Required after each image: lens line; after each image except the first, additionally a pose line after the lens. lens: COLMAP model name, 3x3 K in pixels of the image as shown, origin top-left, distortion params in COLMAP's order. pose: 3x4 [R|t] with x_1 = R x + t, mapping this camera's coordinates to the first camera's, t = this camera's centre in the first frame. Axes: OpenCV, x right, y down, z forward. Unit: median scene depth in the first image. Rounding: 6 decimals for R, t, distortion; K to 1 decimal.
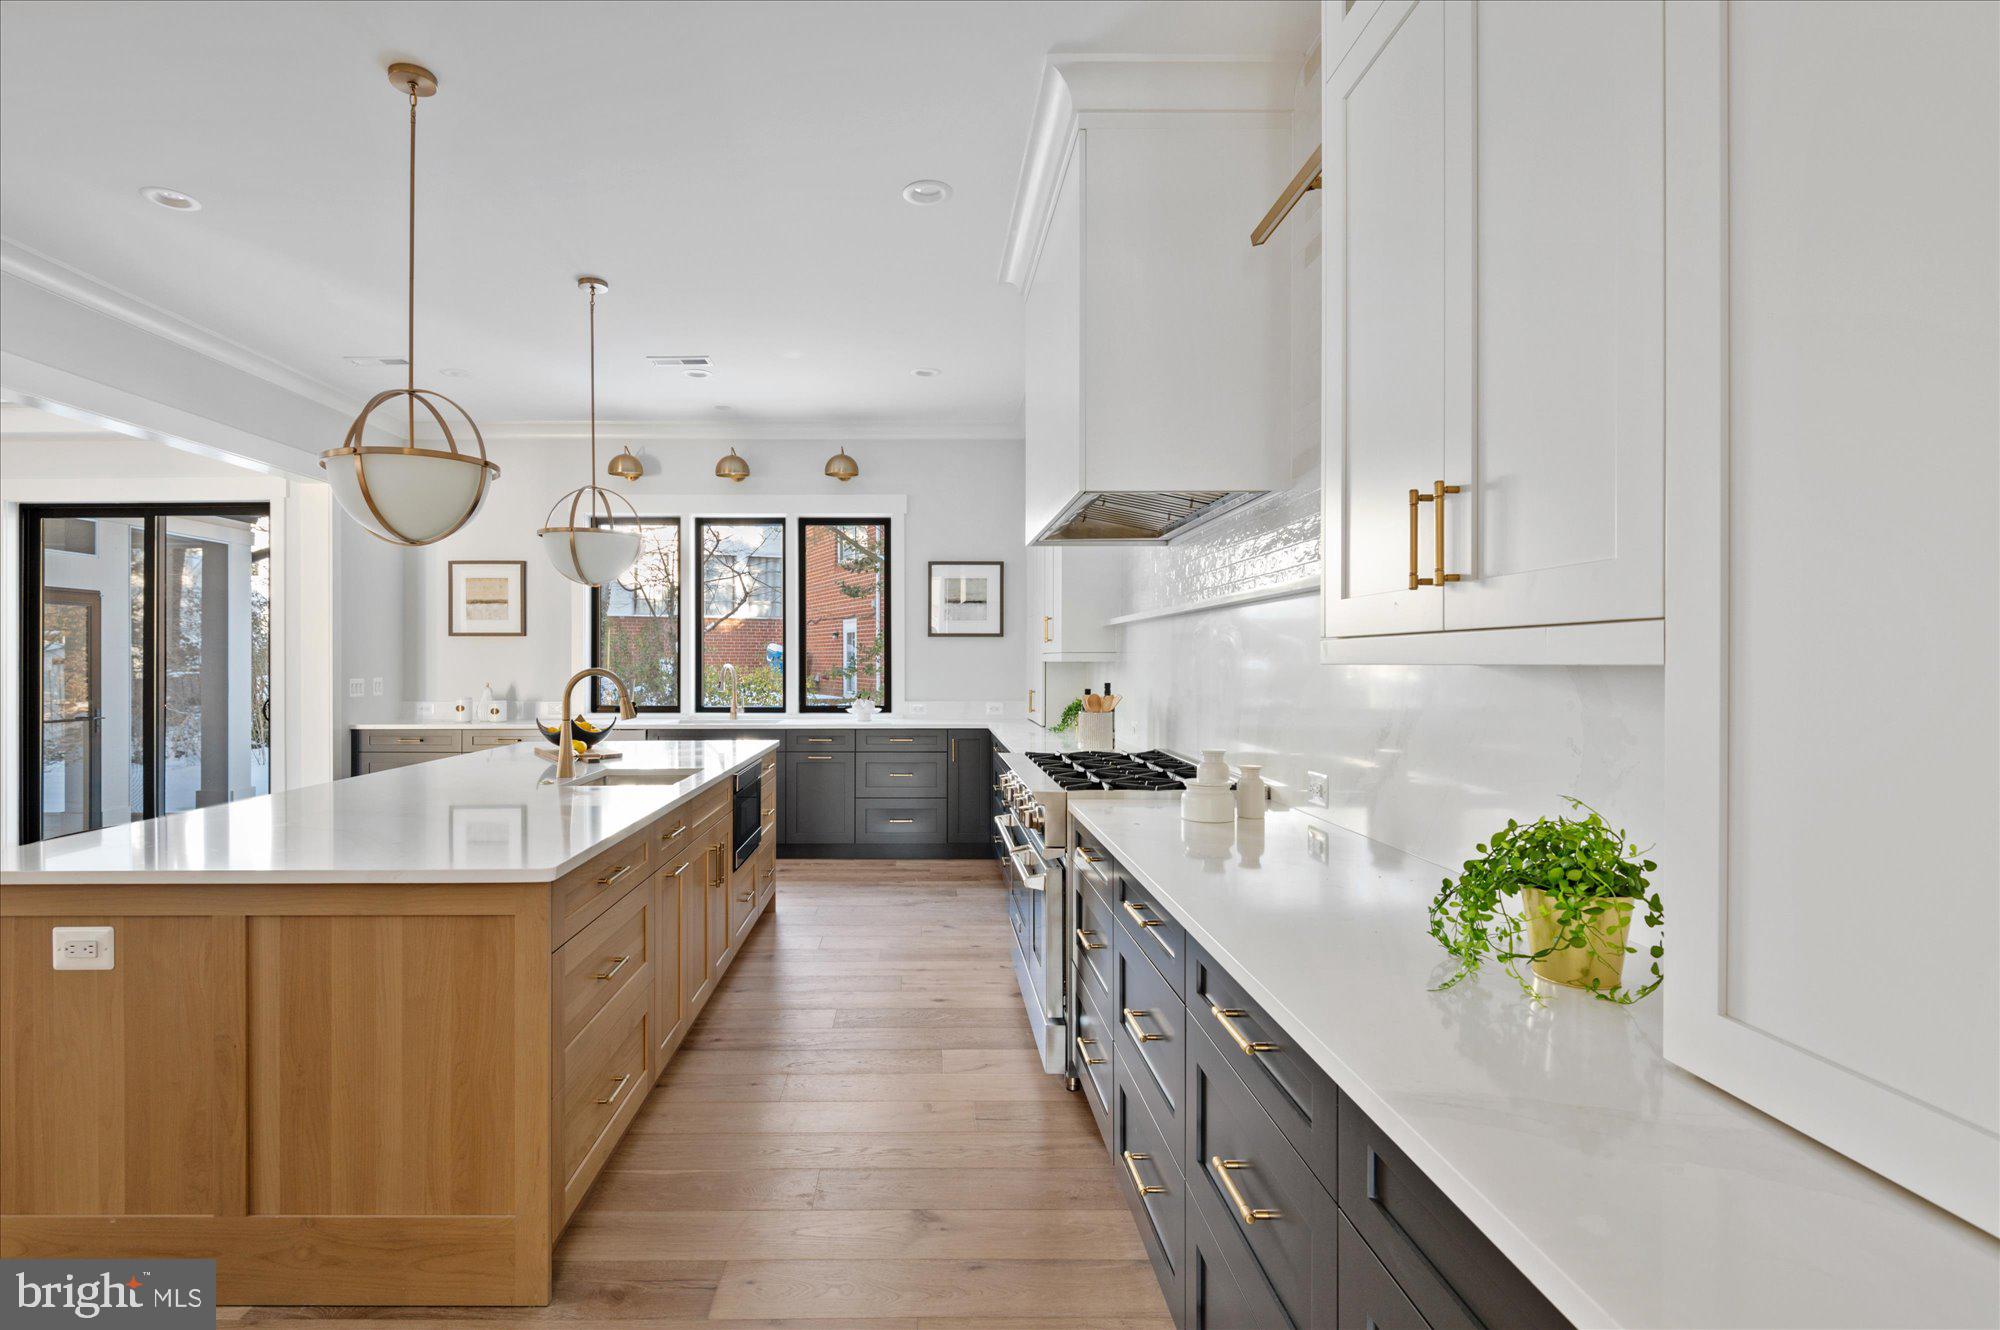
lens RADIAL K [[947.9, 0, 932.3], [0, 947.9, 662.5], [0, 0, 1]] dist [-0.003174, -0.000654]
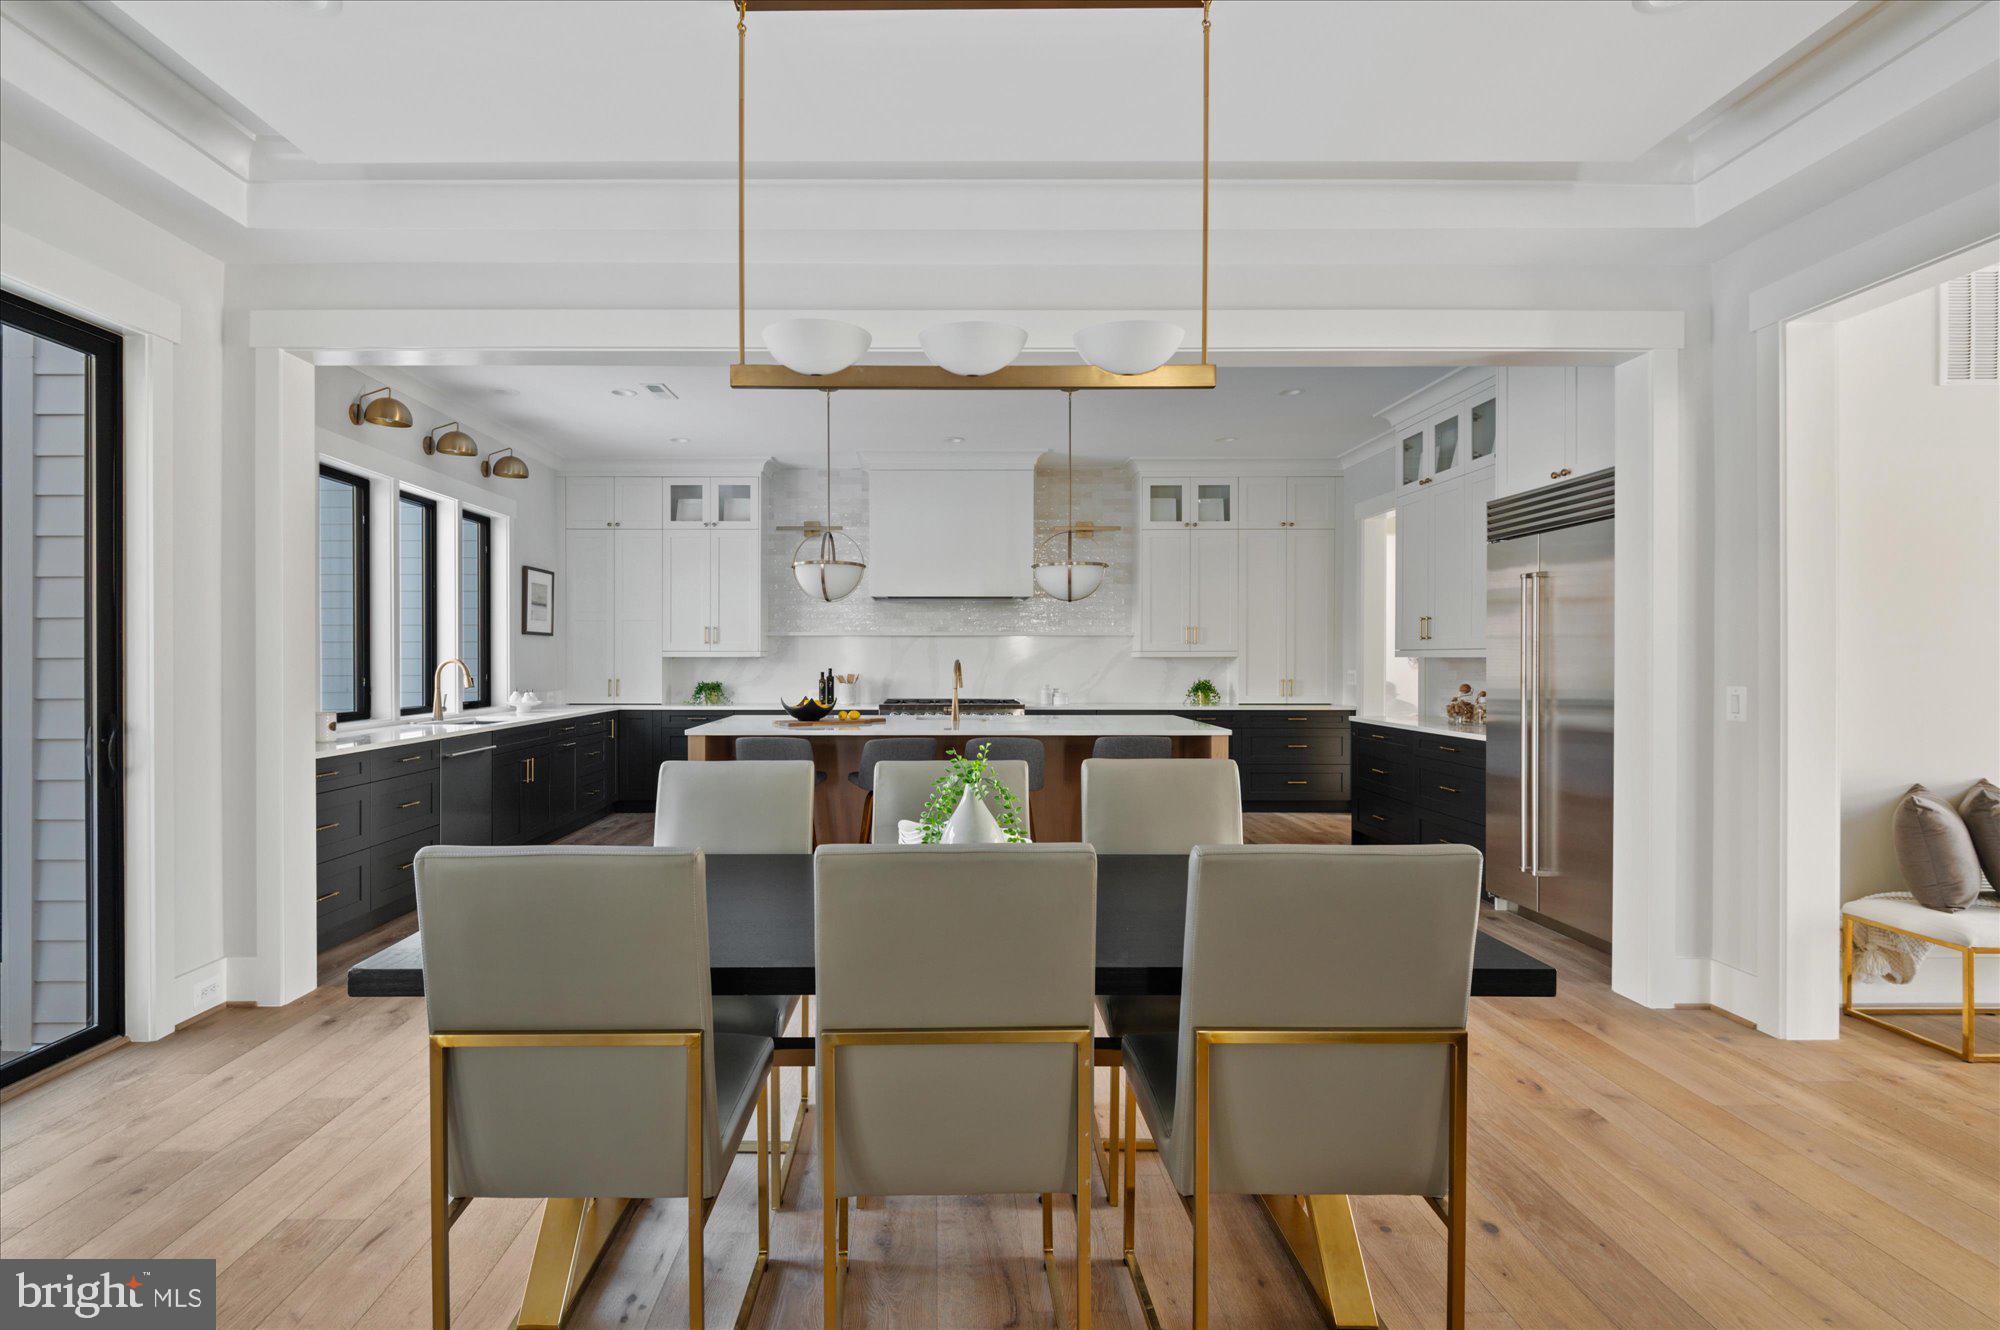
lens RADIAL K [[947.9, 0, 932.3], [0, 947.9, 662.5], [0, 0, 1]] dist [-0.003174, -0.000654]
pose [[0.004556, -0.003578, 0.999983, -1.099952], [0.004390, 0.999984, 0.003558, 0.003488], [-0.999980, 0.004374, 0.004572, 0.529274]]
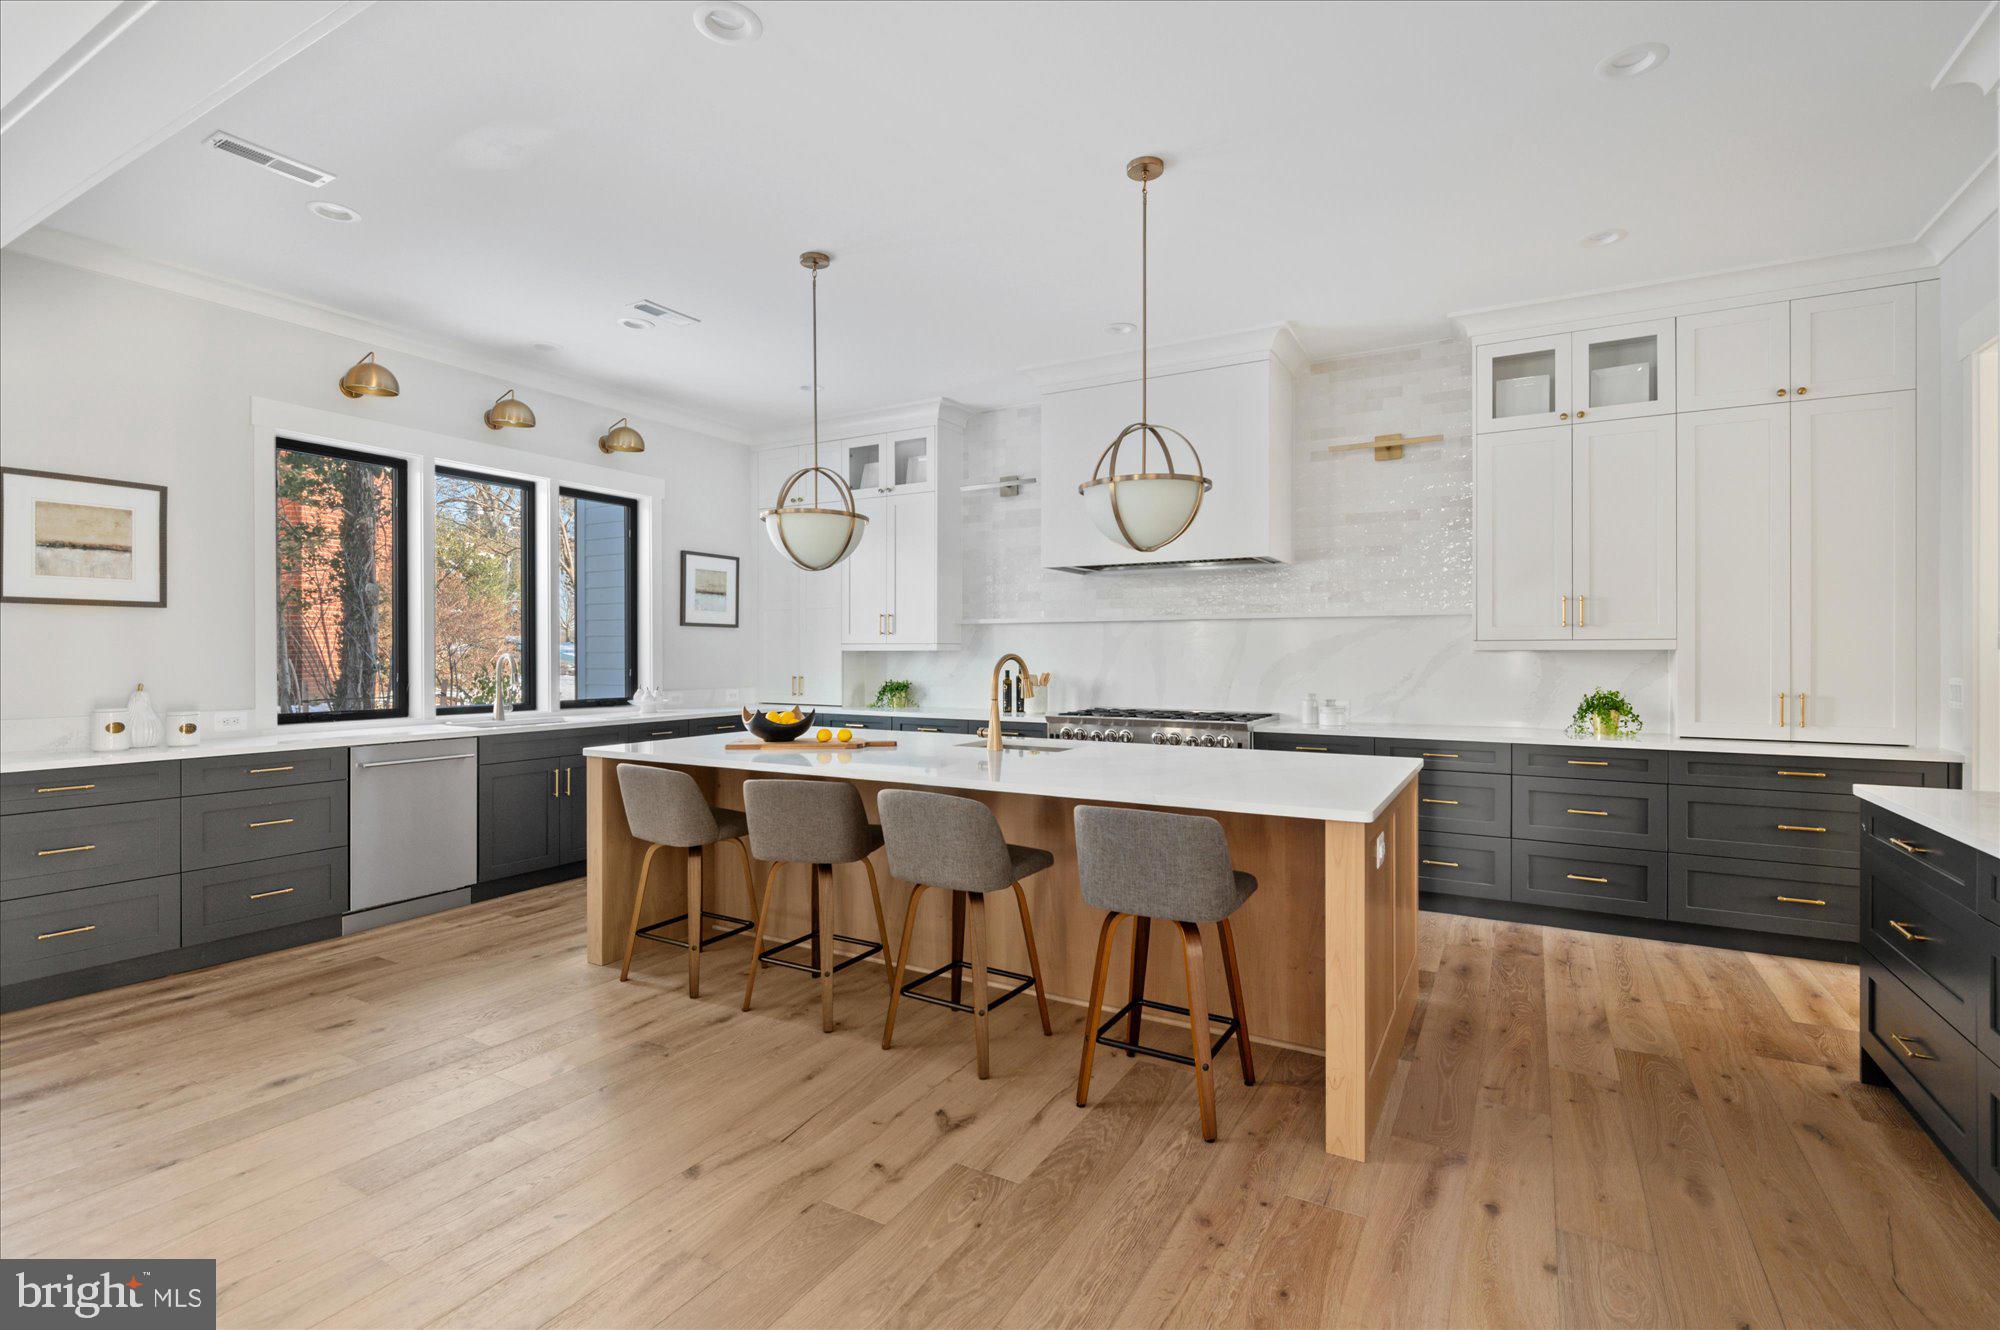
lens RADIAL K [[923.8, 0, 995.8], [0, 923.8, 656.0], [0, 0, 1]] dist [0.006223, -0.006630]
pose [[0.505364, -0.002156, 0.862904, -0.677550], [0.003153, 0.999995, 0.000652, 0.004756], [-0.862901, 0.002392, 0.505368, 0.228849]]
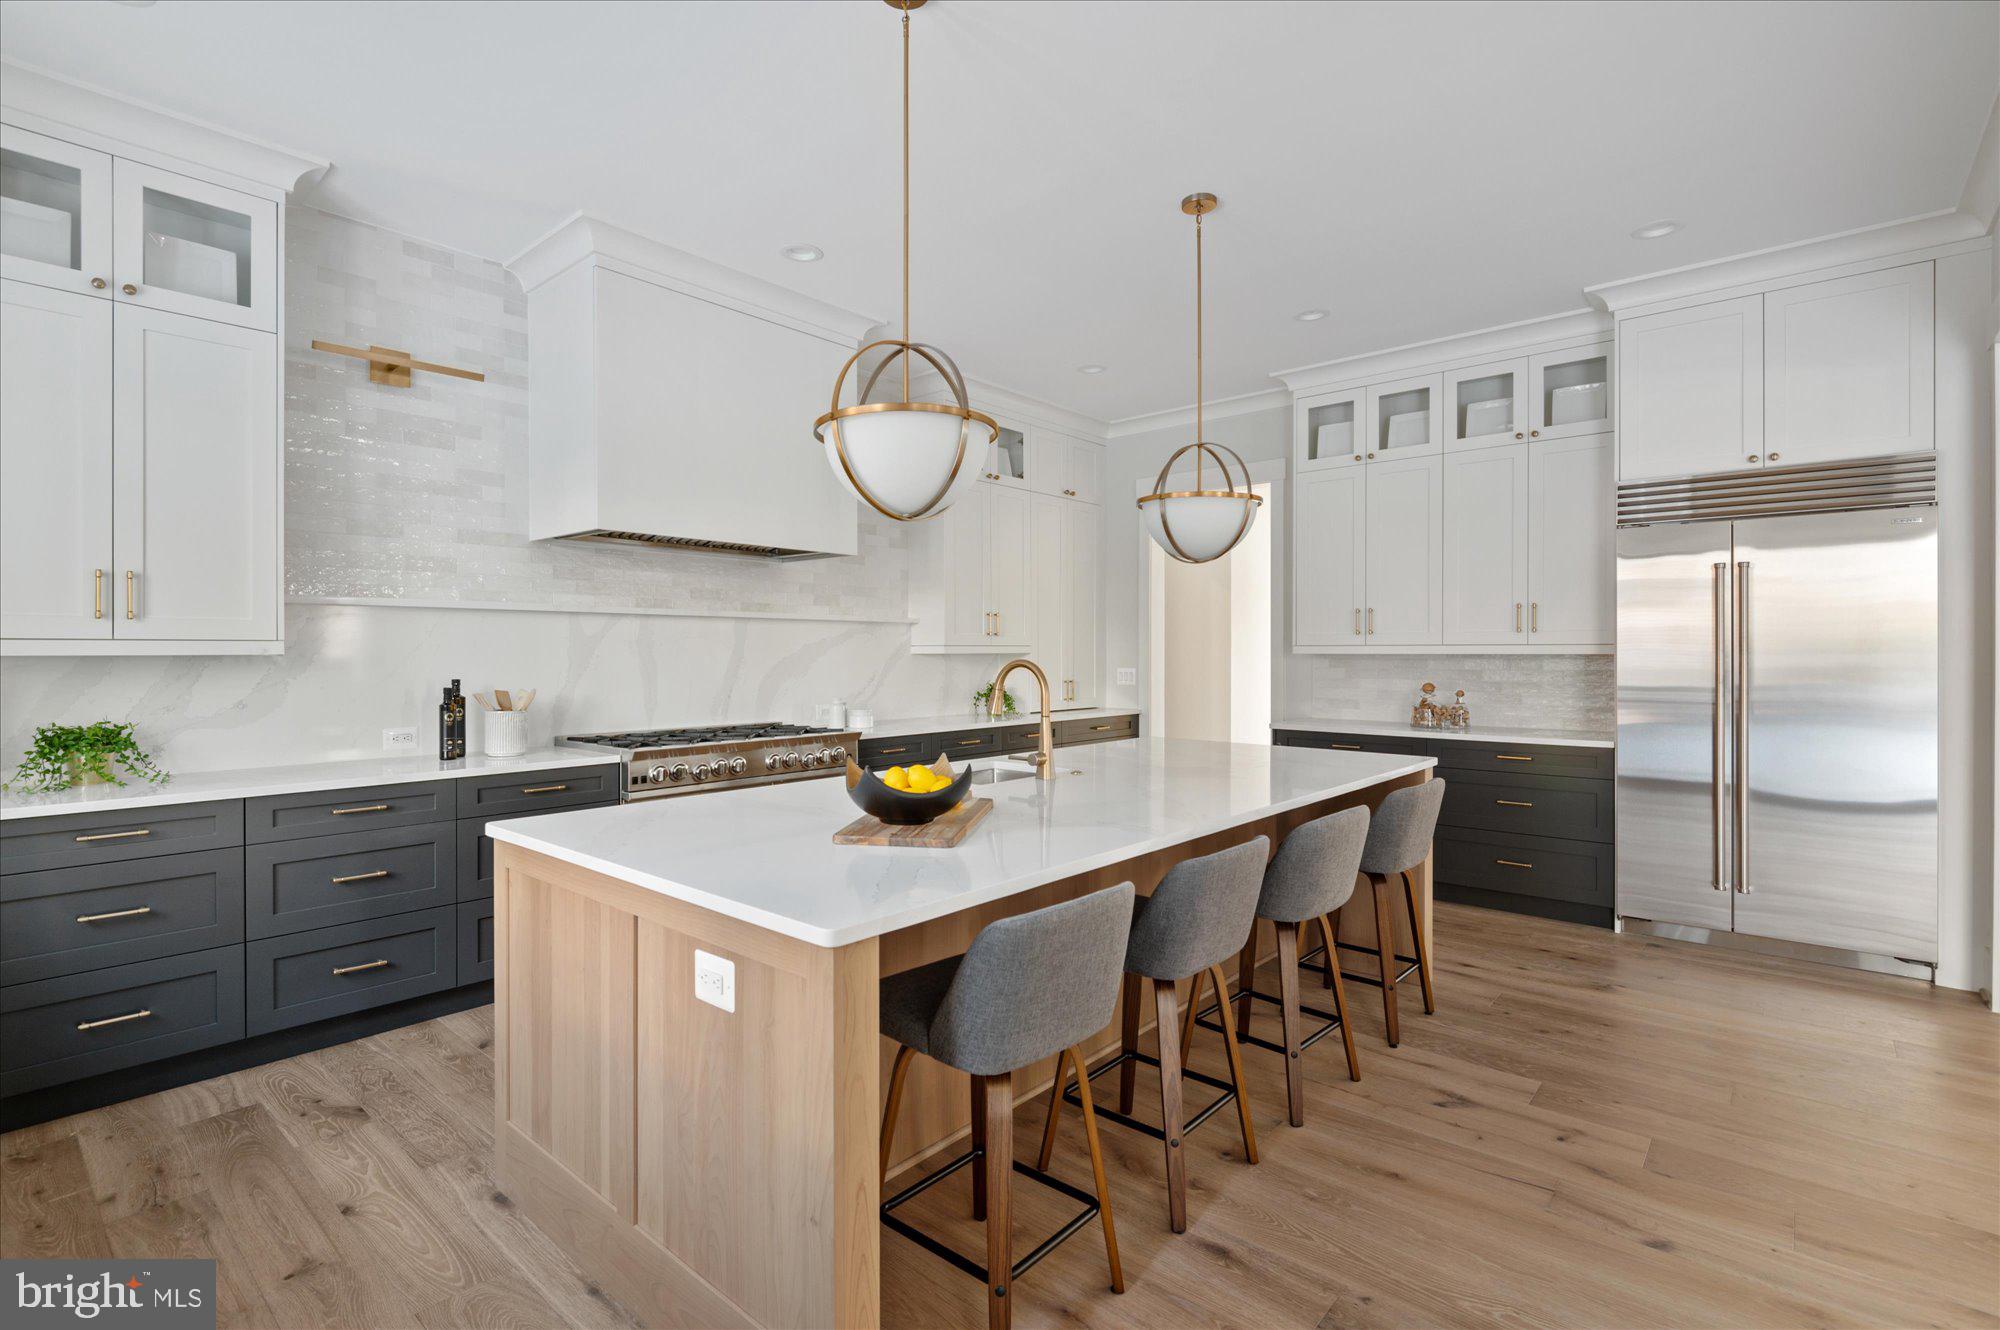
lens RADIAL K [[925.1, 0, 1000.0], [0, 925.1, 665.0], [0, 0, 1]] dist [0.008827, -0.006273]
pose [[-0.748475, -0.008815, 0.663105, -0.480207], [0.003772, 0.999839, 0.017550, -0.002304], [-0.663153, 0.015637, -0.748321, 0.862472]]
